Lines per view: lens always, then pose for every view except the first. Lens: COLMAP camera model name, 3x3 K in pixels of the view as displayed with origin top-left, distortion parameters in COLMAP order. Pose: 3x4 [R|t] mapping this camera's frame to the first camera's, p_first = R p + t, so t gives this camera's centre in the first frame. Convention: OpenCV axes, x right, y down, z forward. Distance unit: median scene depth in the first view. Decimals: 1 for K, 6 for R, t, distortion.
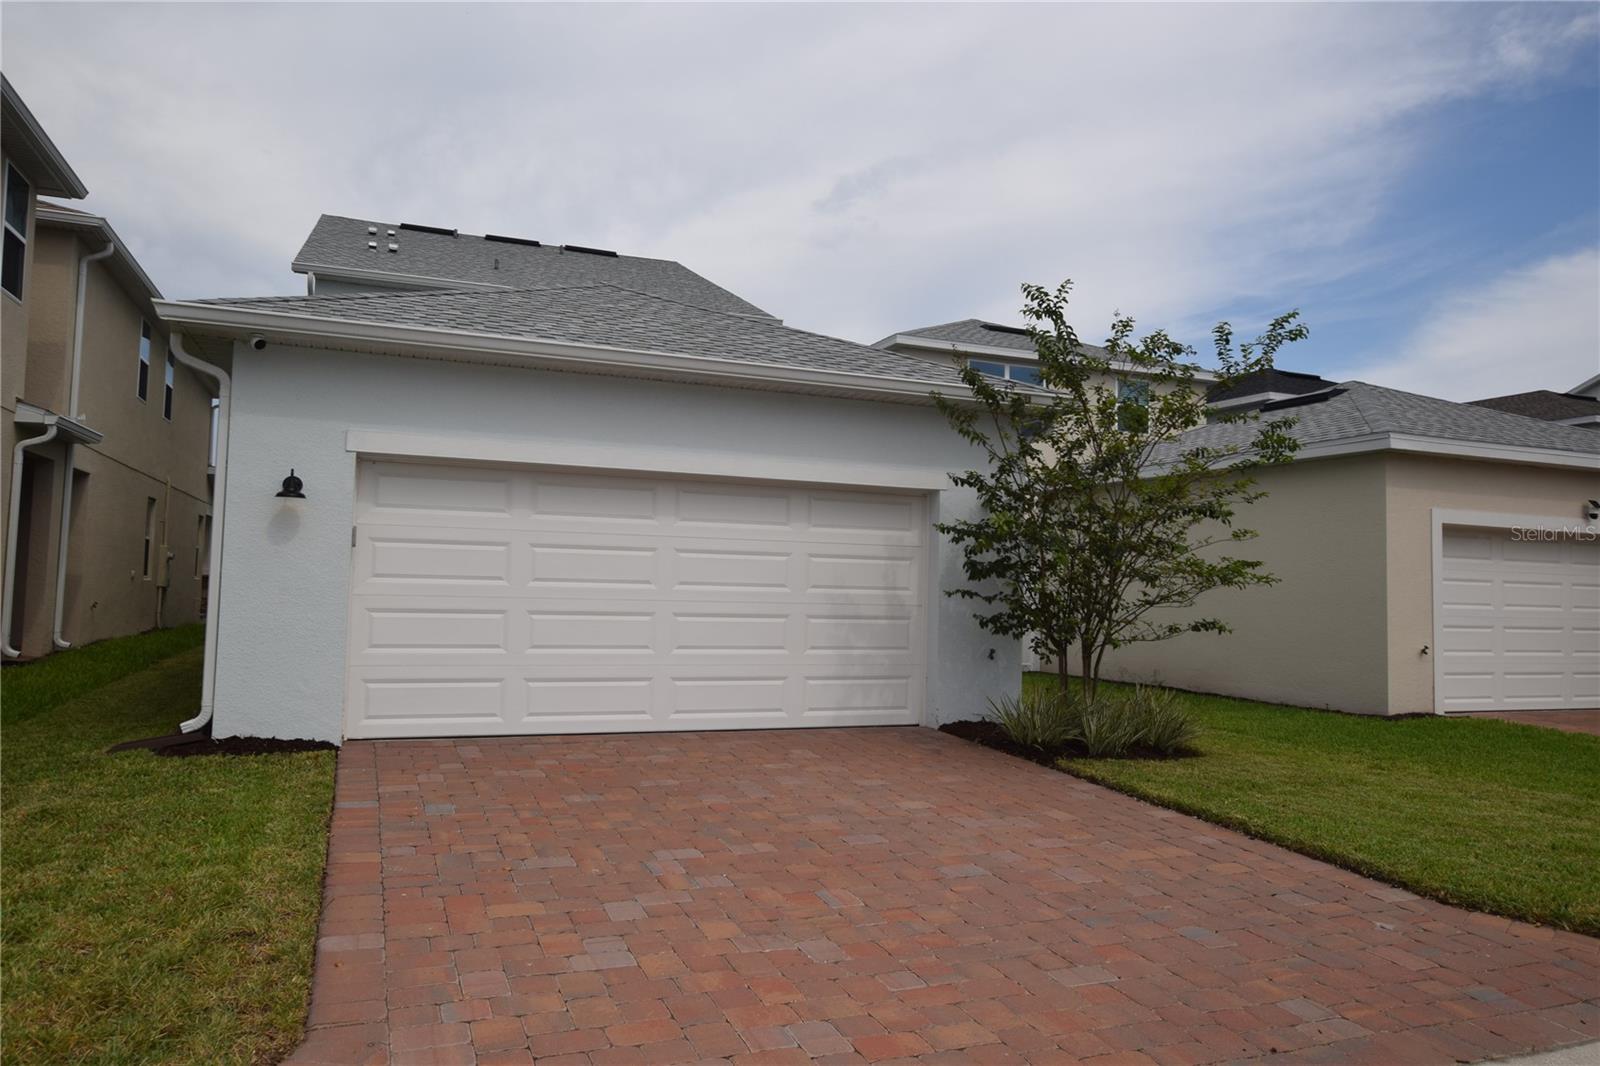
lens RADIAL K [[1107.8, 0, 806.5], [0, 1107.8, 533.1], [0, 0, 1]] dist [-0.007242, 0.013499]
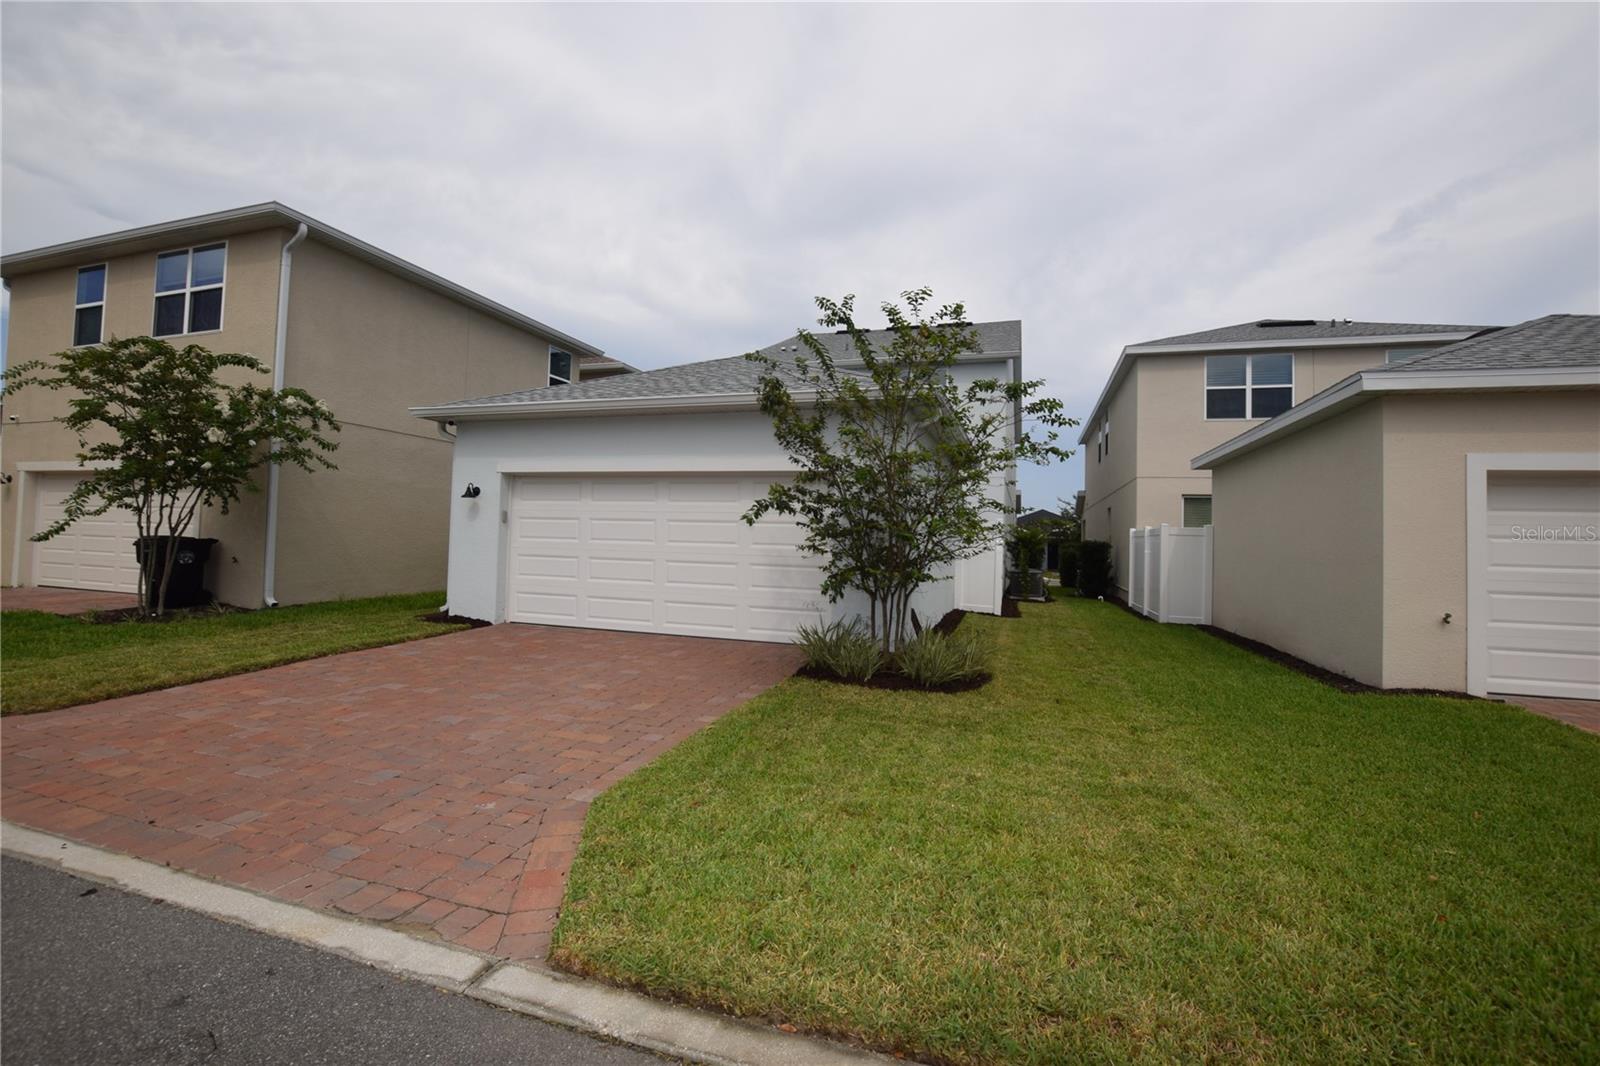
lens RADIAL K [[706.1, 0, 786.9], [0, 706.1, 529.8], [0, 0, 1]] dist [-0.037161, 0.006080]
pose [[0.764231, -0.013920, -0.644792, 0.536870], [0.025047, 0.999653, 0.008105, 0.020341], [0.644456, -0.022344, 0.764315, 0.274694]]
